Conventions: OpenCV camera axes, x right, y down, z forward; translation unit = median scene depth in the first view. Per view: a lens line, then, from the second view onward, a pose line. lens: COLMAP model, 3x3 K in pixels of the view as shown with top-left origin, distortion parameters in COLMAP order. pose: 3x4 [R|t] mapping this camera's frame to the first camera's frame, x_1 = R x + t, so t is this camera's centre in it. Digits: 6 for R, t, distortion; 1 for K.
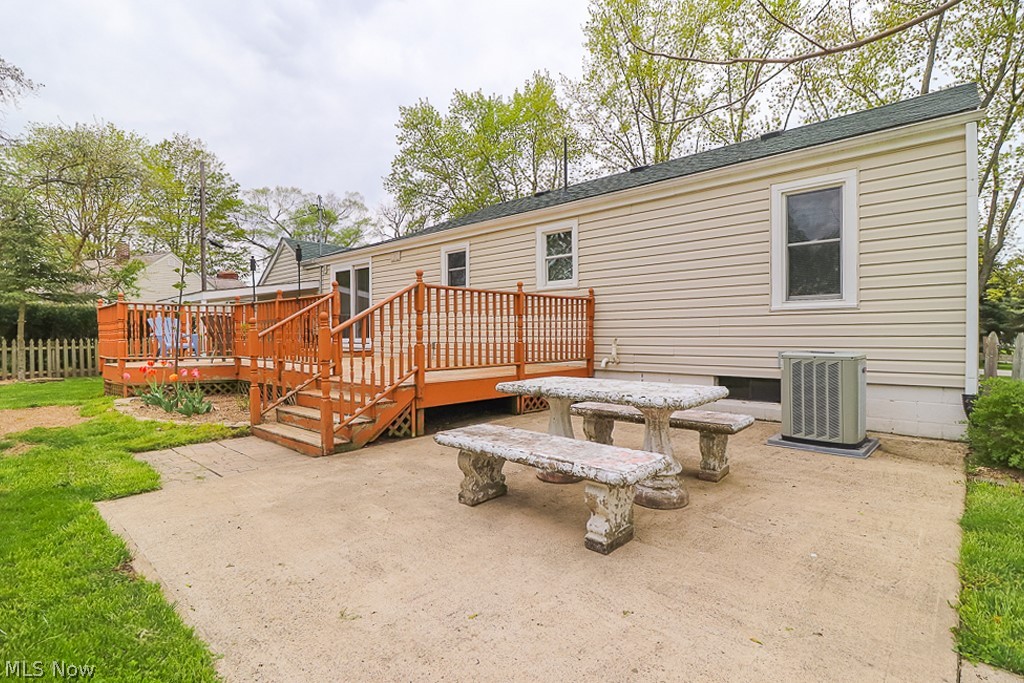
lens RADIAL K [[492.4, 0, 508.1], [0, 492.4, 339.1], [0, 0, 1]] dist [0.001240, 0.000000]
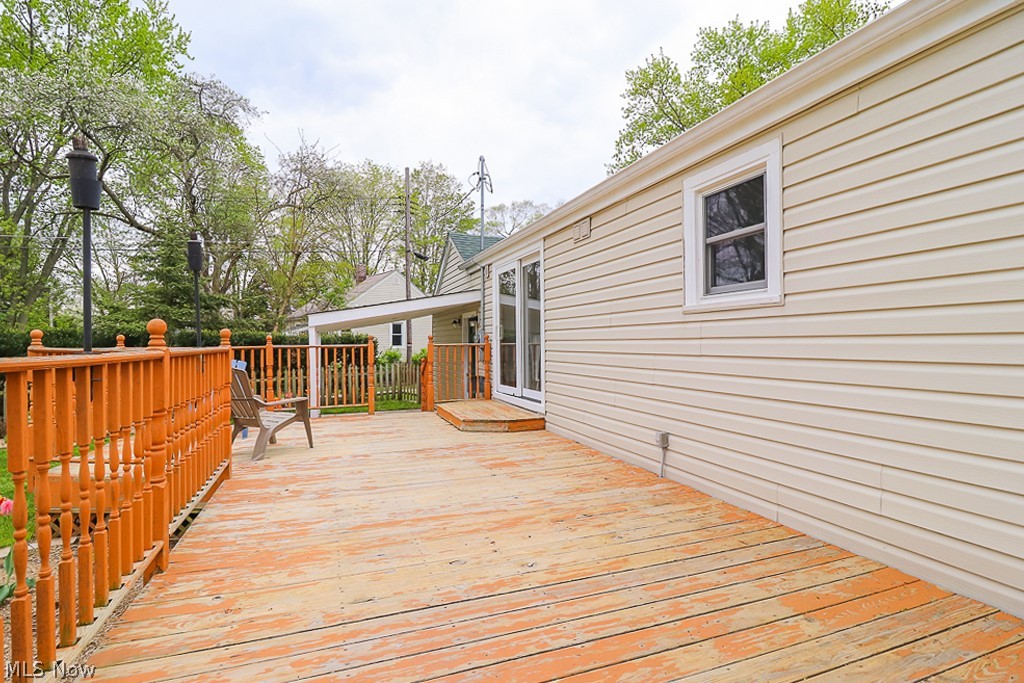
lens RADIAL K [[492.4, 0, 508.1], [0, 492.4, 339.1], [0, 0, 1]] dist [0.001240, 0.000000]
pose [[0.891555, -0.003038, -0.452903, -0.028356], [-0.004216, 0.999878, -0.015007, -0.020364], [0.452893, 0.015289, 0.891434, 0.200416]]
